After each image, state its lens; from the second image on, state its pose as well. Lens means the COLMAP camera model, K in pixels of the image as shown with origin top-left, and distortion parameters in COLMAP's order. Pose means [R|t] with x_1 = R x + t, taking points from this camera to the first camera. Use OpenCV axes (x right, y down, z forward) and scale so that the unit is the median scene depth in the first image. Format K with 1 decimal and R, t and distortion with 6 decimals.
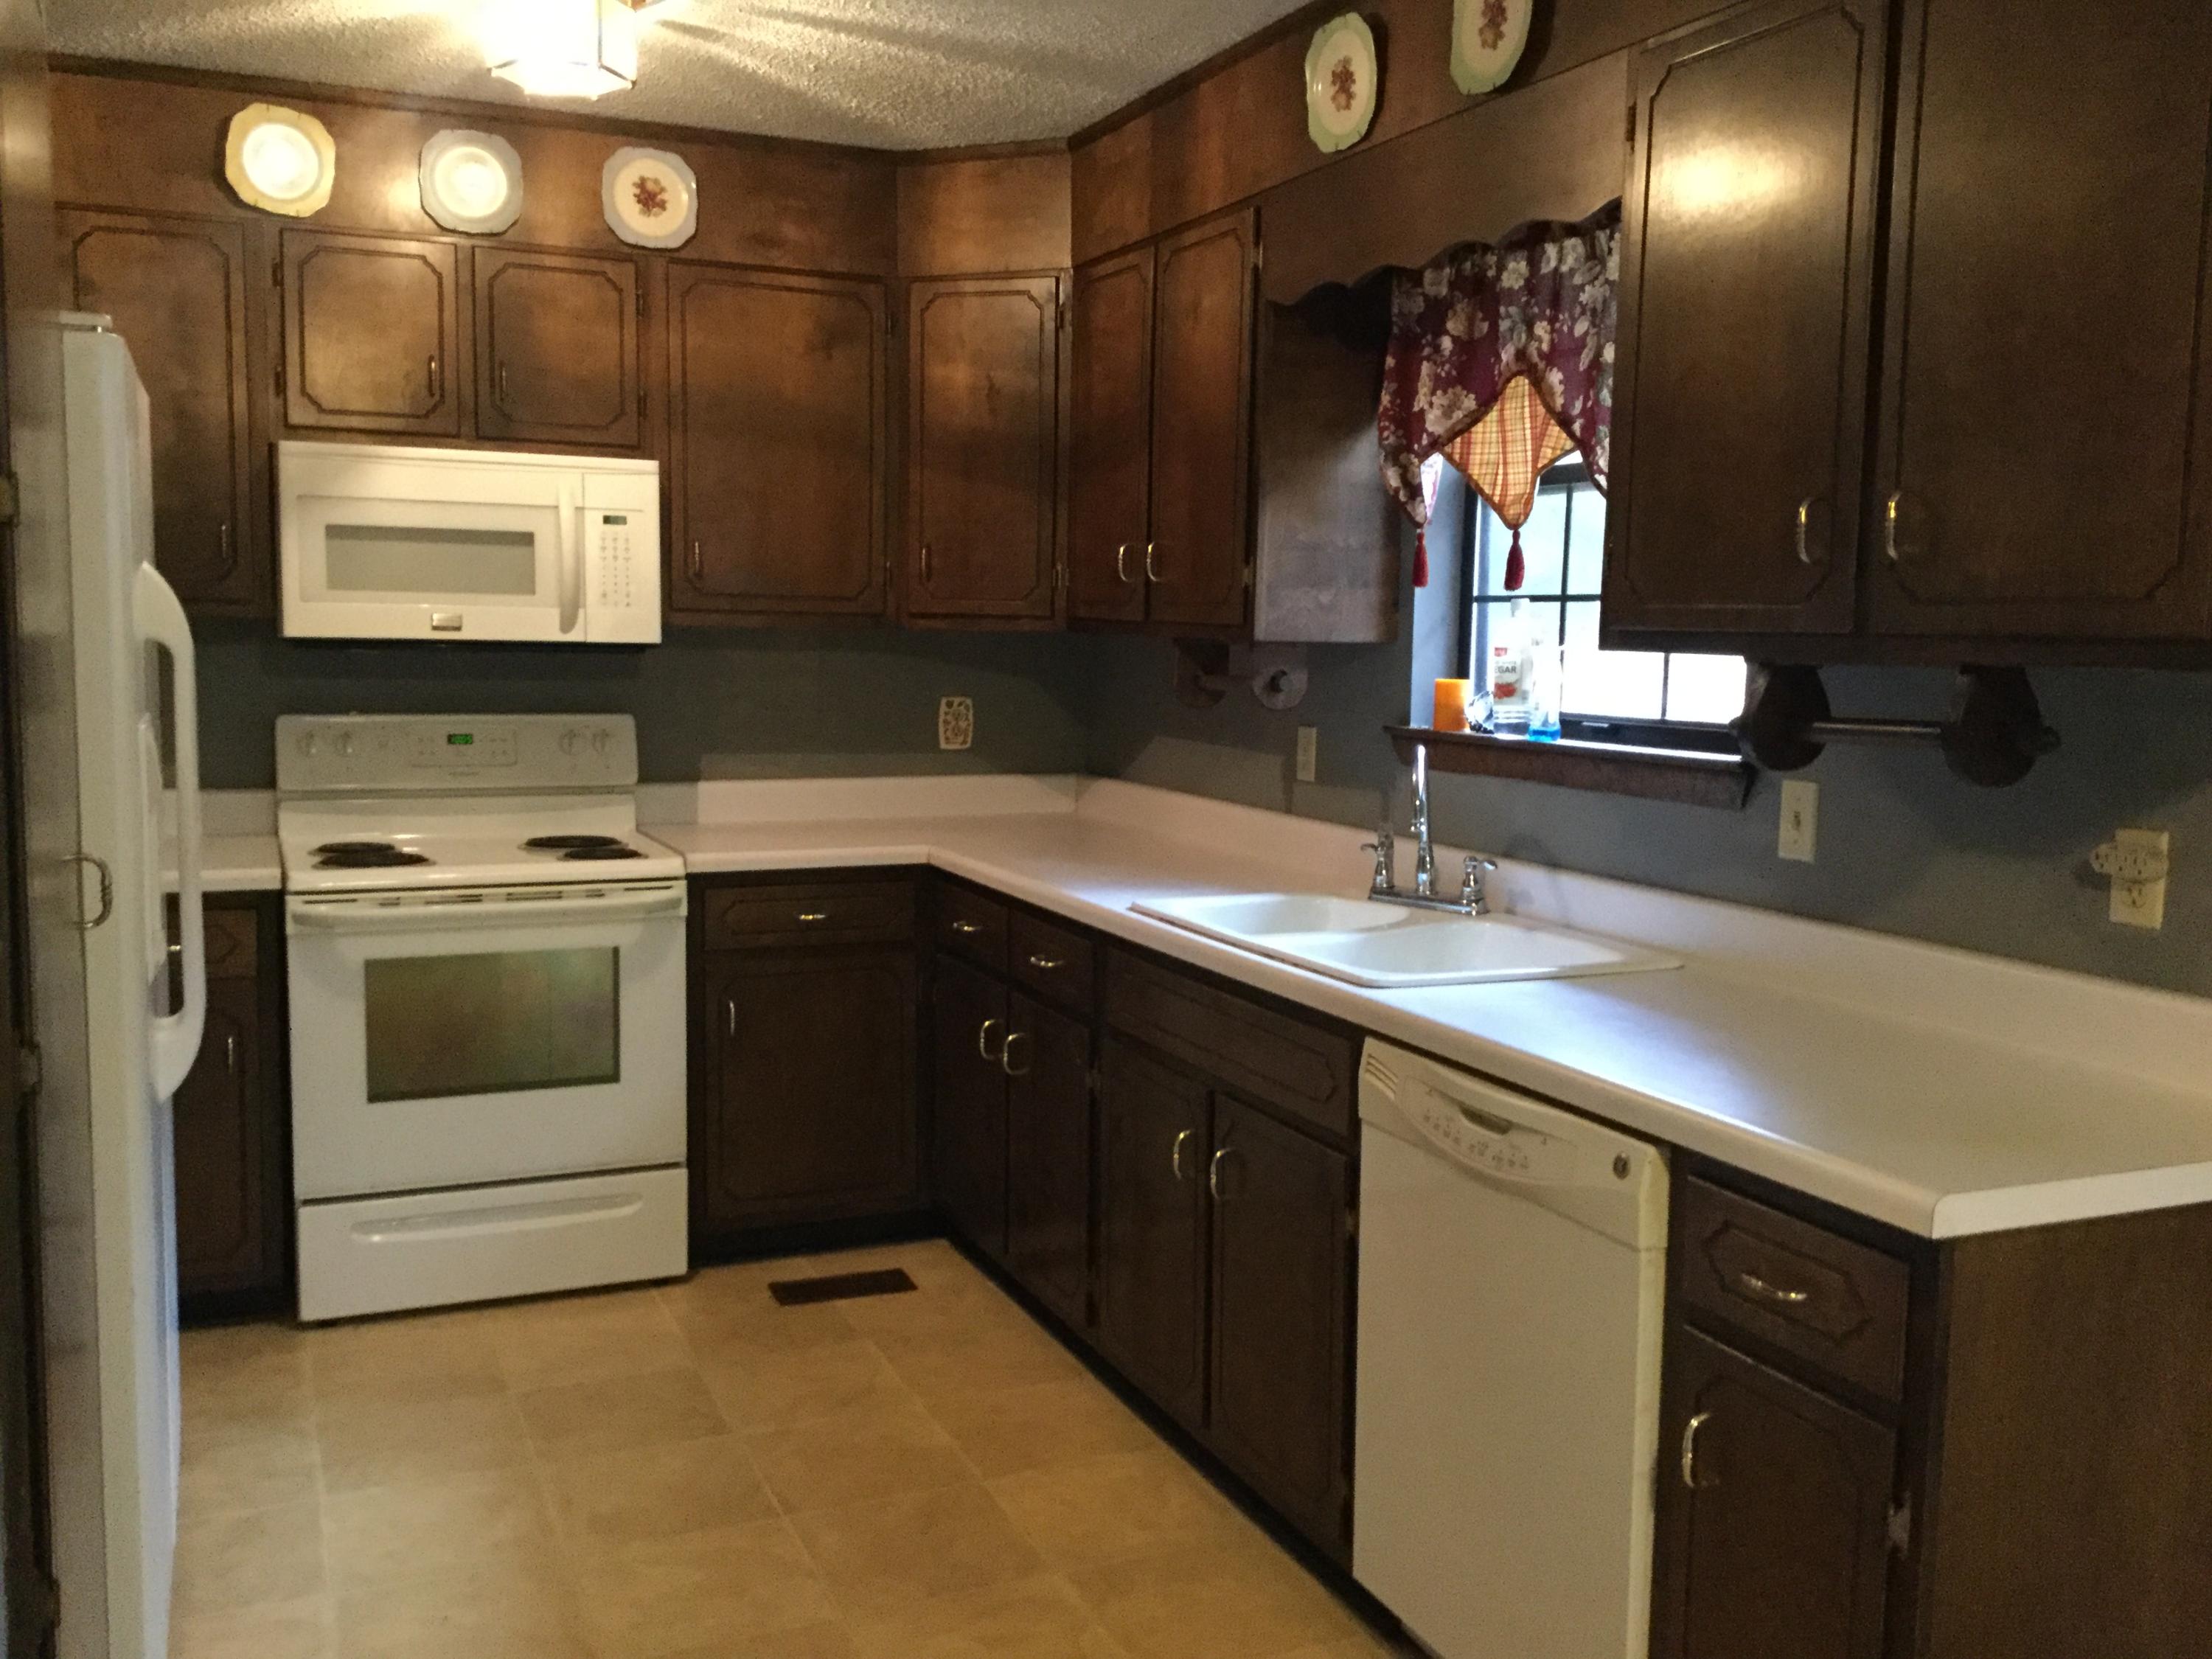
lens RADIAL K [[1993.4, 0, 1102.2], [0, 1993.4, 839.2], [0, 0, 1]] dist [0.097933, -0.169235]
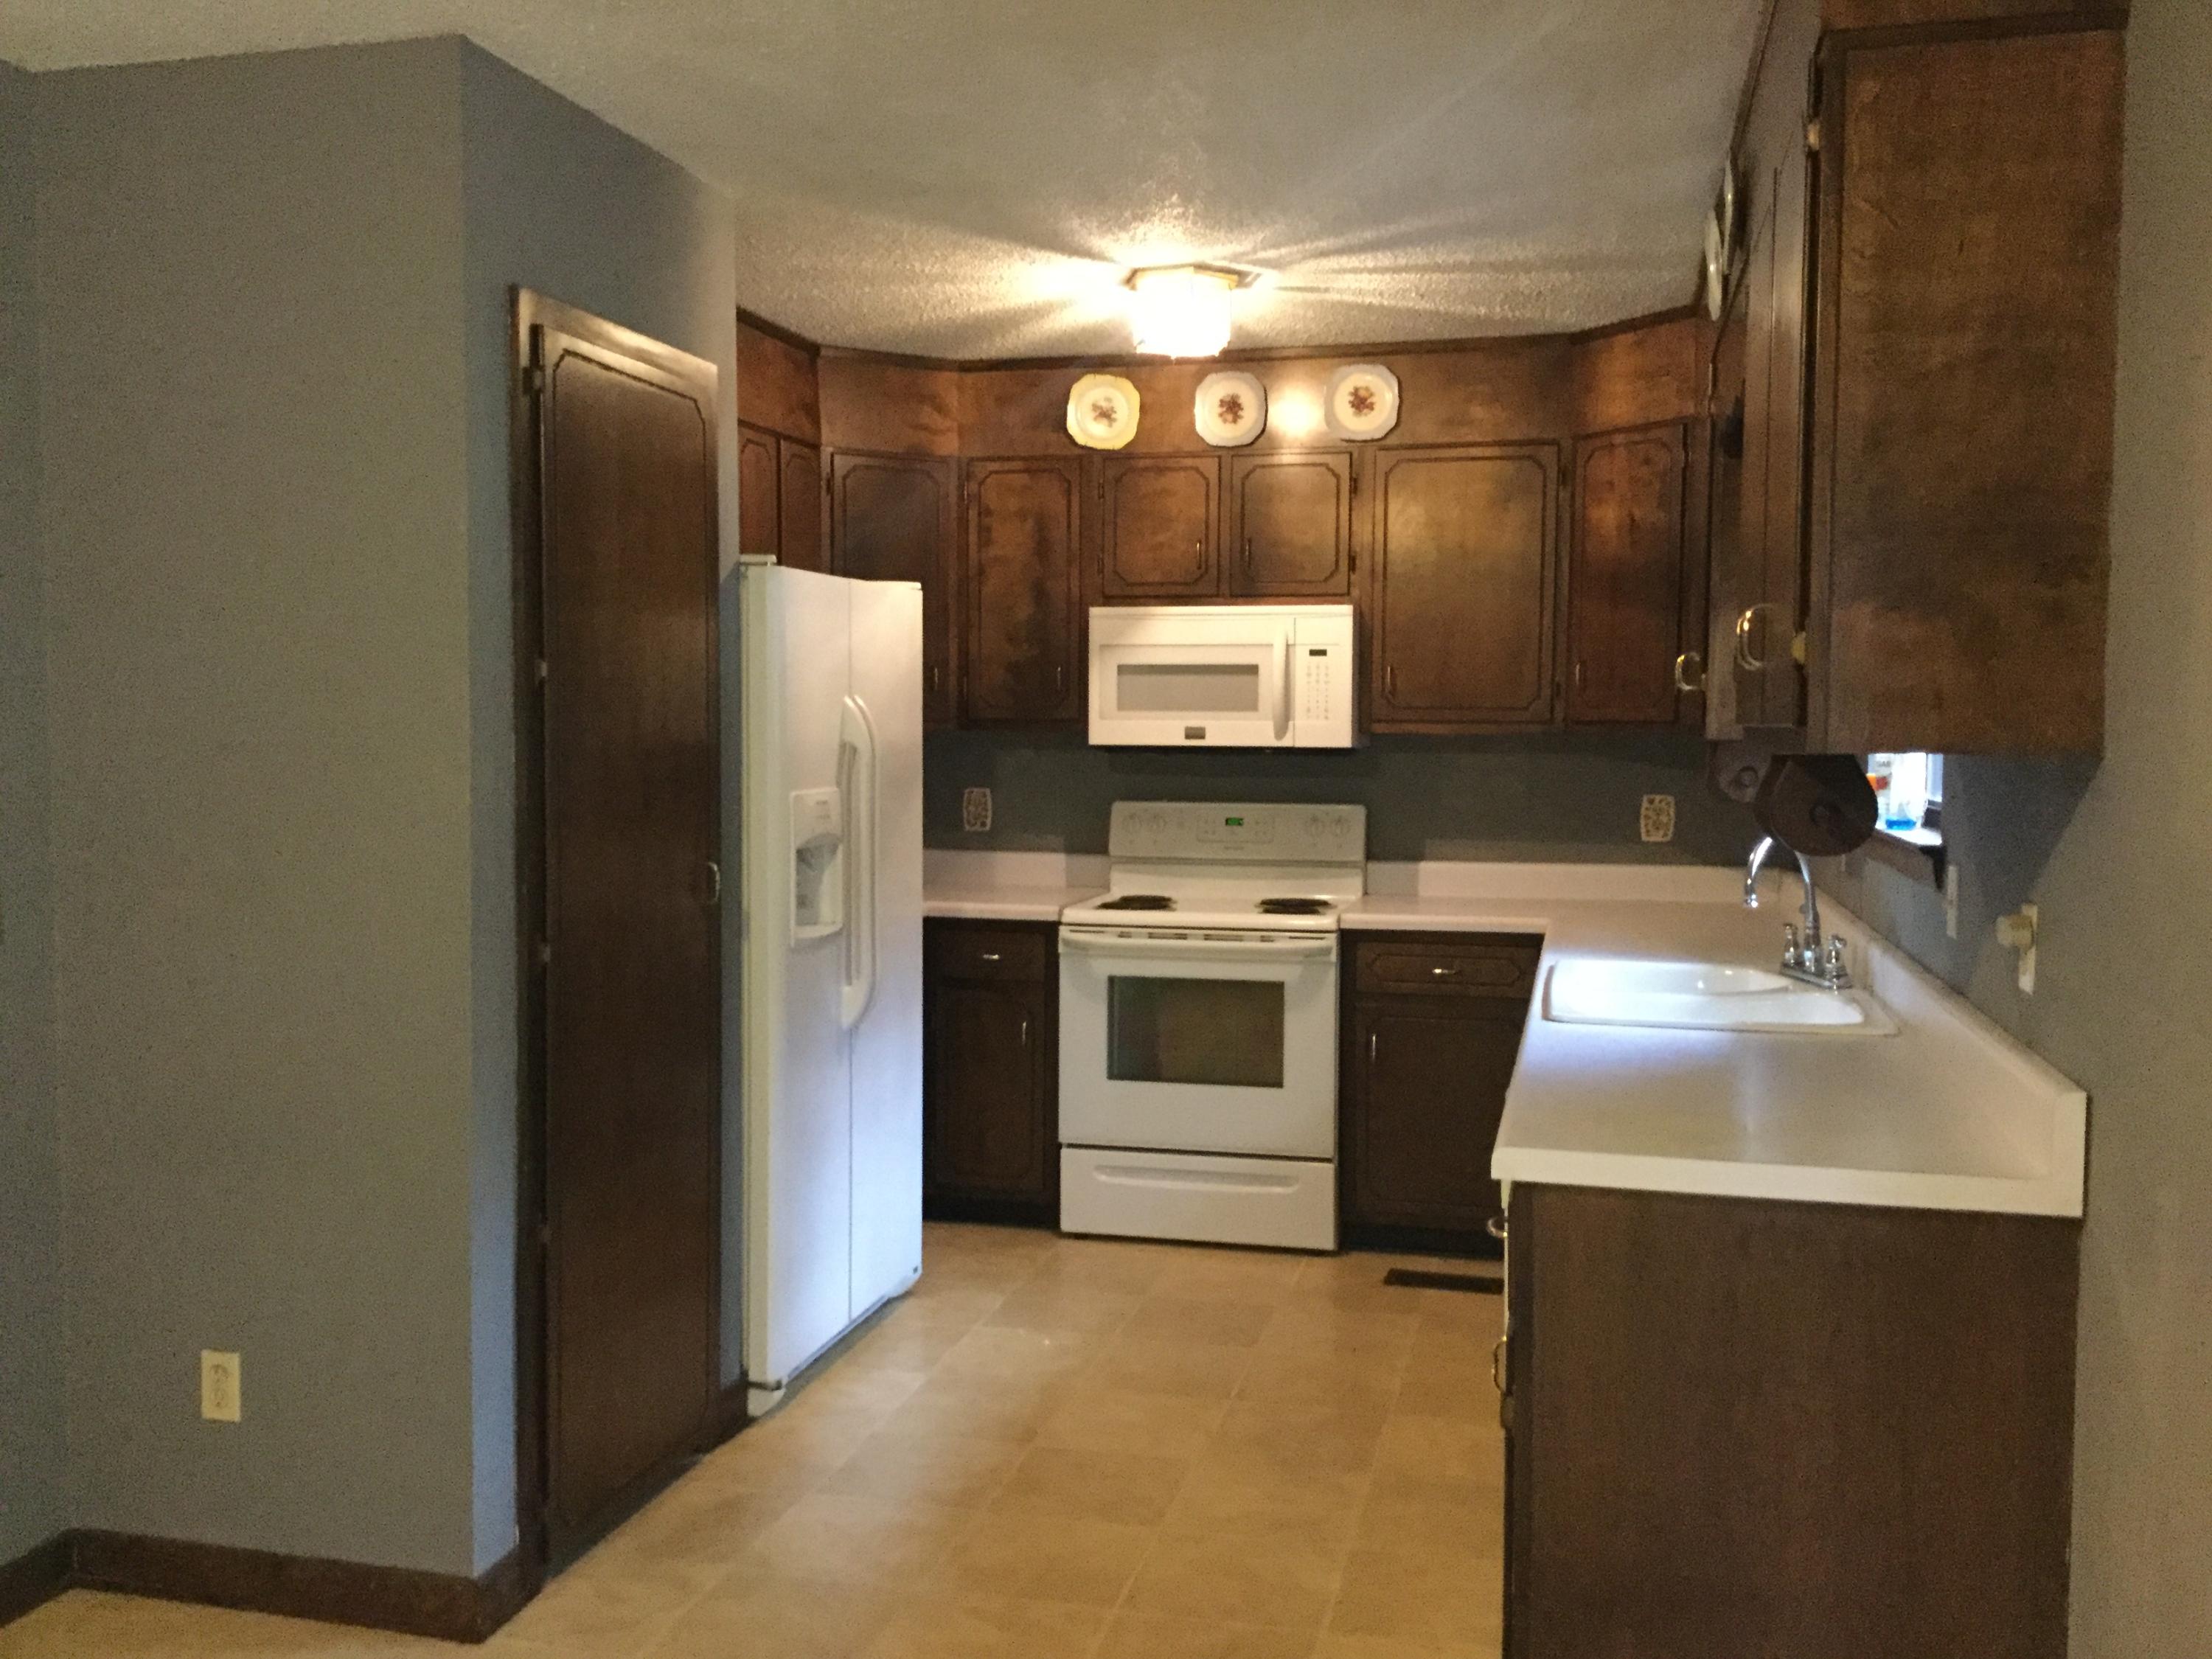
lens RADIAL K [[1993.4, 0, 1102.2], [0, 1993.4, 839.2], [0, 0, 1]] dist [0.097933, -0.169235]
pose [[0.788022, 0.022782, -0.615226, 0.441135], [-0.059078, 0.997502, -0.038733, 0.018367], [0.612806, 0.066869, 0.787399, -0.086700]]
